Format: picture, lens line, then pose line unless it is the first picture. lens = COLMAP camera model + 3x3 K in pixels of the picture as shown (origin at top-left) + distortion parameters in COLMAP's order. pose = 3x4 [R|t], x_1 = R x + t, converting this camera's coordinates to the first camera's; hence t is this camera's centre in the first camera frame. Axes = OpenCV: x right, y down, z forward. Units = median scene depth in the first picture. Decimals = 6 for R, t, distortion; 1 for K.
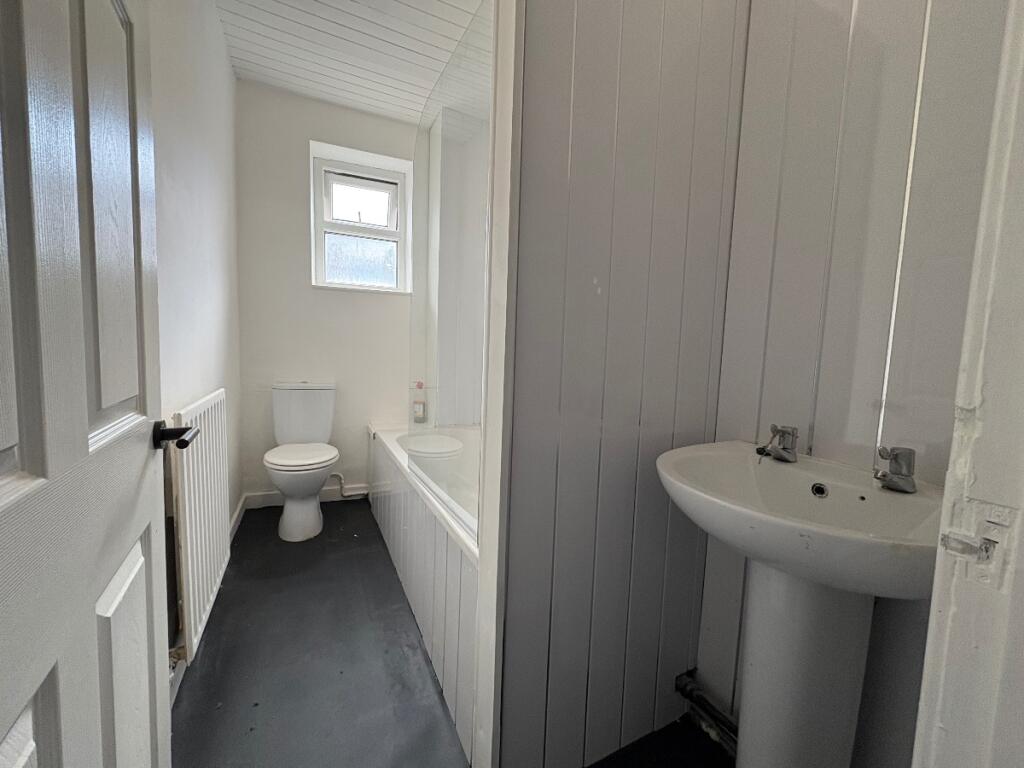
lens RADIAL K [[406.8, 0, 508.8], [0, 406.8, 388.9], [0, 0, 1]] dist [-0.000189, -0.000051]
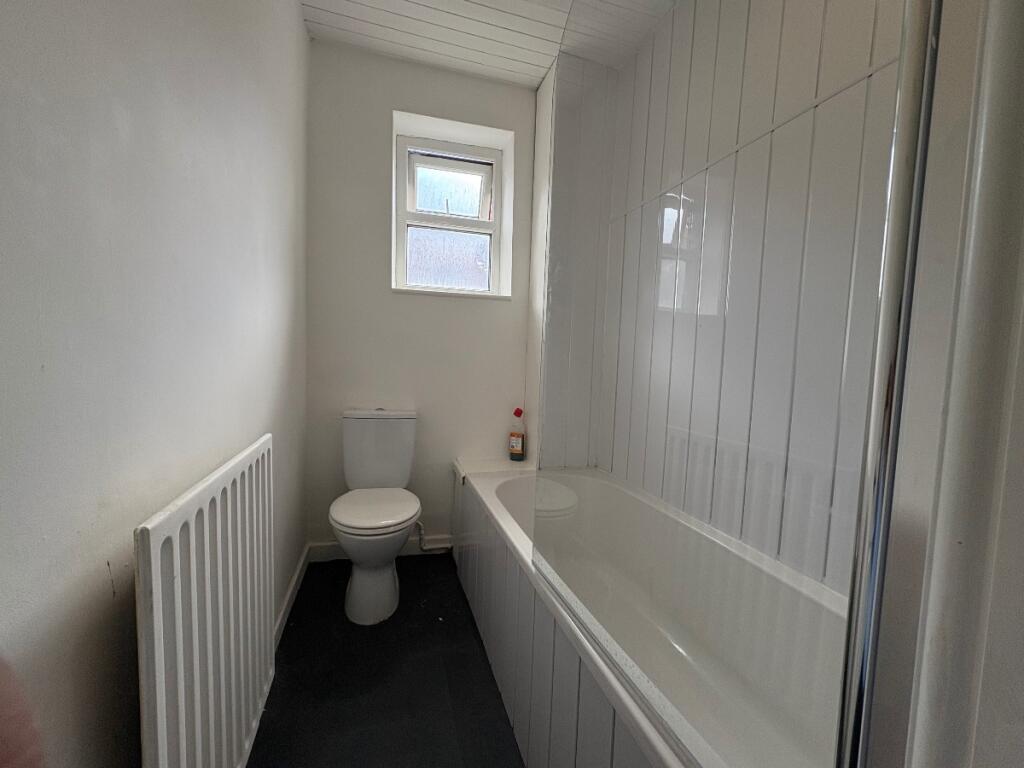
lens RADIAL K [[406.8, 0, 511.4], [0, 406.8, 383.2], [0, 0, 1]] dist [-0.000189, -0.000051]
pose [[0.988584, 0.005797, -0.150559, -0.117382], [-0.010785, 0.999419, -0.032334, -0.041556], [0.150284, 0.033589, 0.988072, 0.227121]]
